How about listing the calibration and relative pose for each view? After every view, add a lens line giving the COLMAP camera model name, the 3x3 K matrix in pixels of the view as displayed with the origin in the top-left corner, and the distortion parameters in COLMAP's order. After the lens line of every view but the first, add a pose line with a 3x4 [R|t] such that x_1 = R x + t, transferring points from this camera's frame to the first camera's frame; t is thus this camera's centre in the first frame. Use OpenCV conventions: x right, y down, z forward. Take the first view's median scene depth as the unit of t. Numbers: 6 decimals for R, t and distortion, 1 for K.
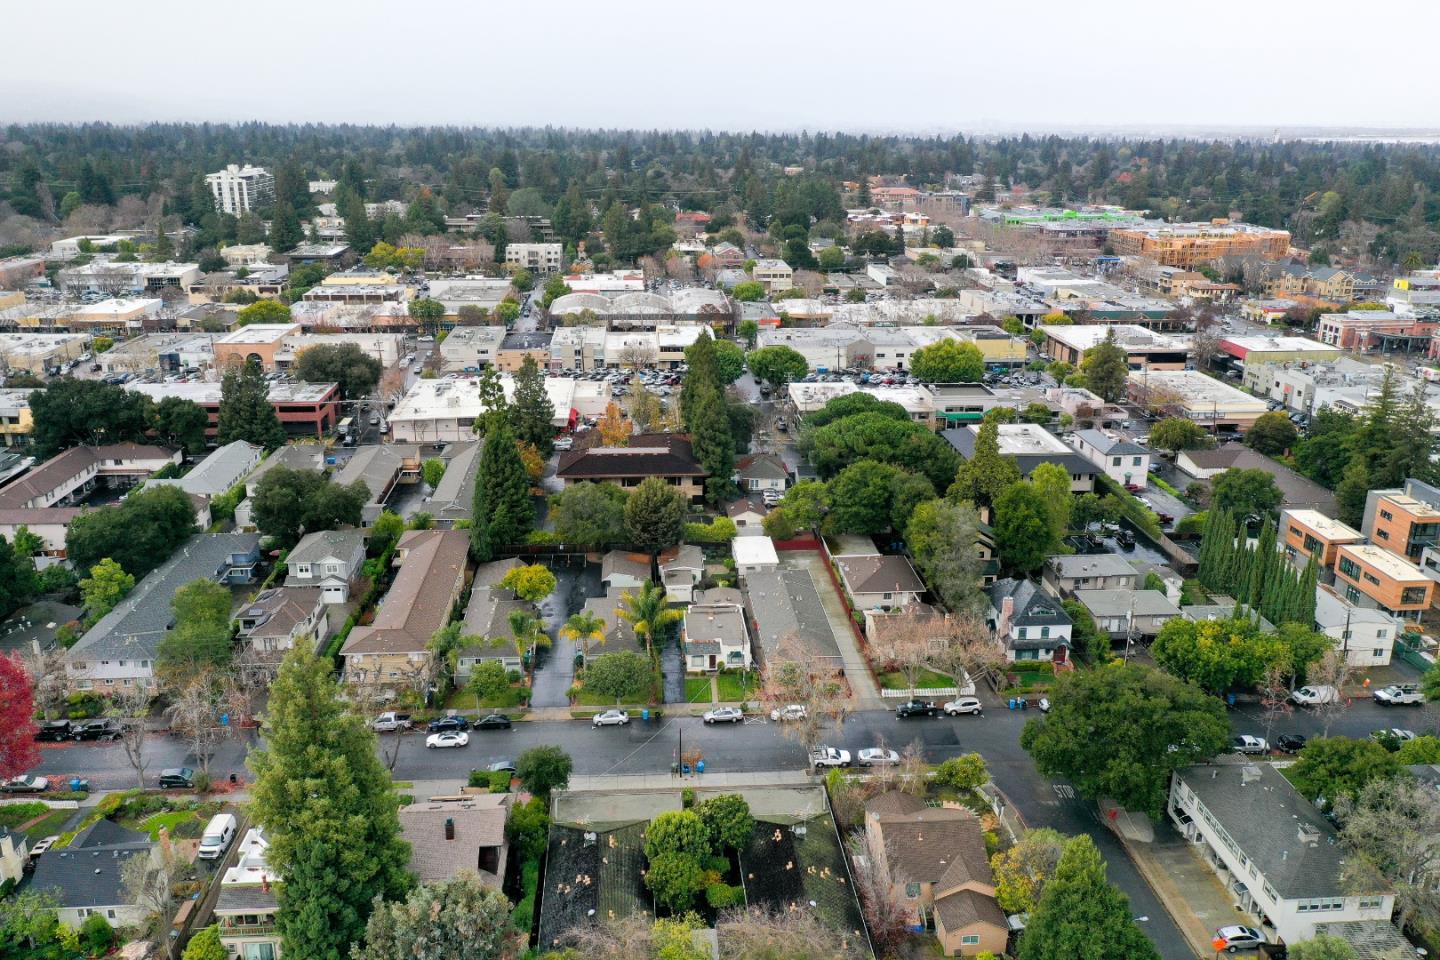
lens RADIAL K [[1160.6, 0, 720.0], [0, 1160.6, 480.0], [0, 0, 1]] dist [-0.000833, 0.005192]
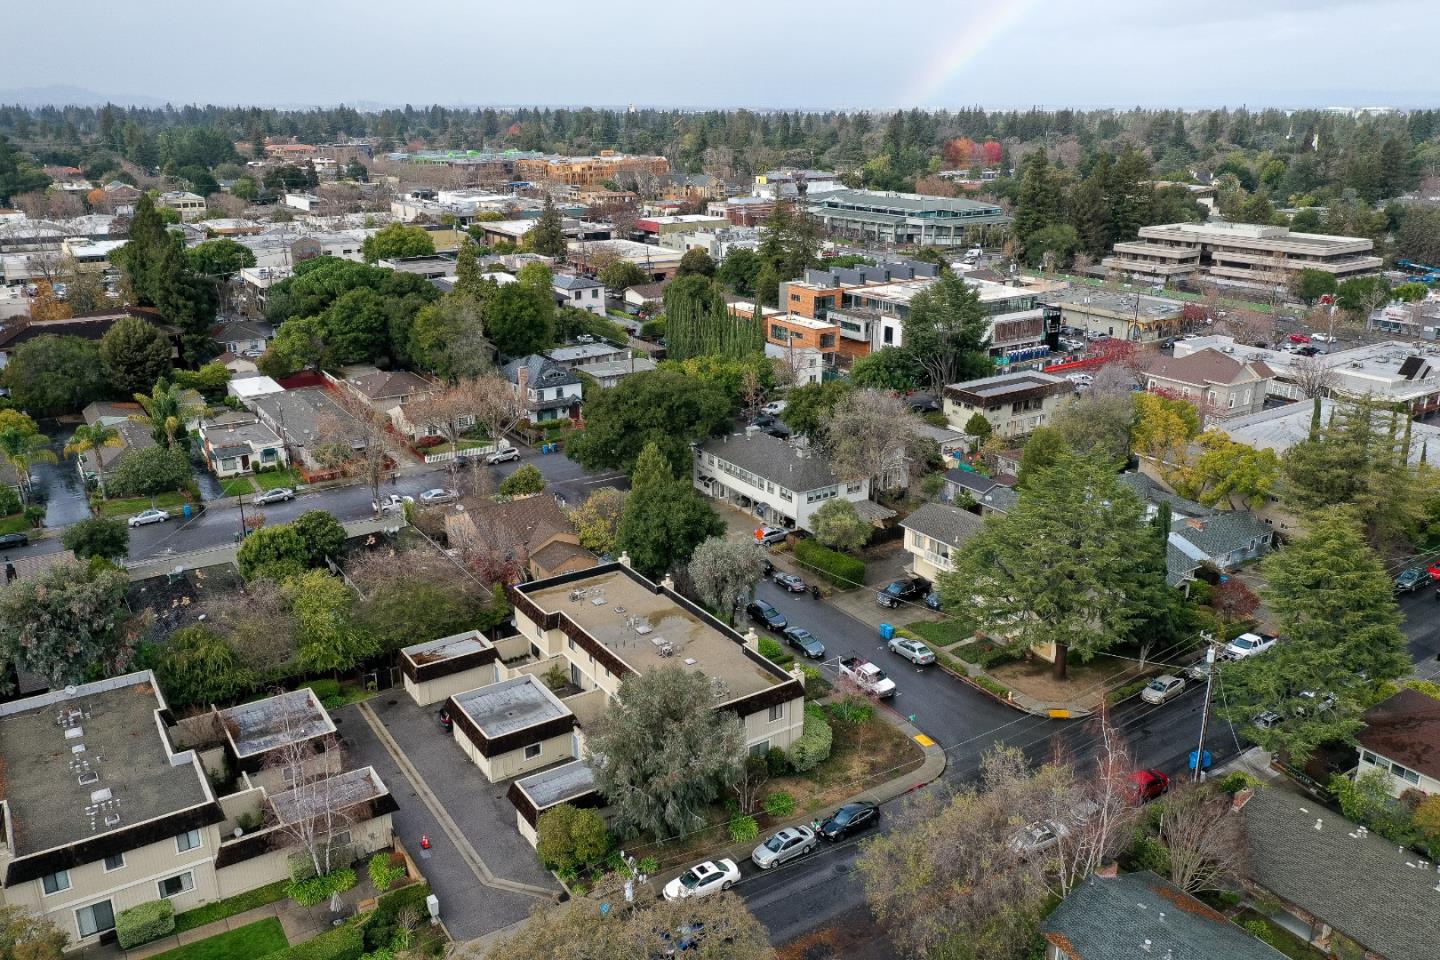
lens RADIAL K [[1136.3, 0, 721.5], [0, 1136.3, 481.7], [0, 0, 1]] dist [-0.002894, 0.008892]
pose [[0.873964, -0.160006, 0.458895, -0.077193], [0.150289, 0.986945, 0.057900, 0.139952], [-0.462169, 0.018364, 0.886602, -0.026496]]
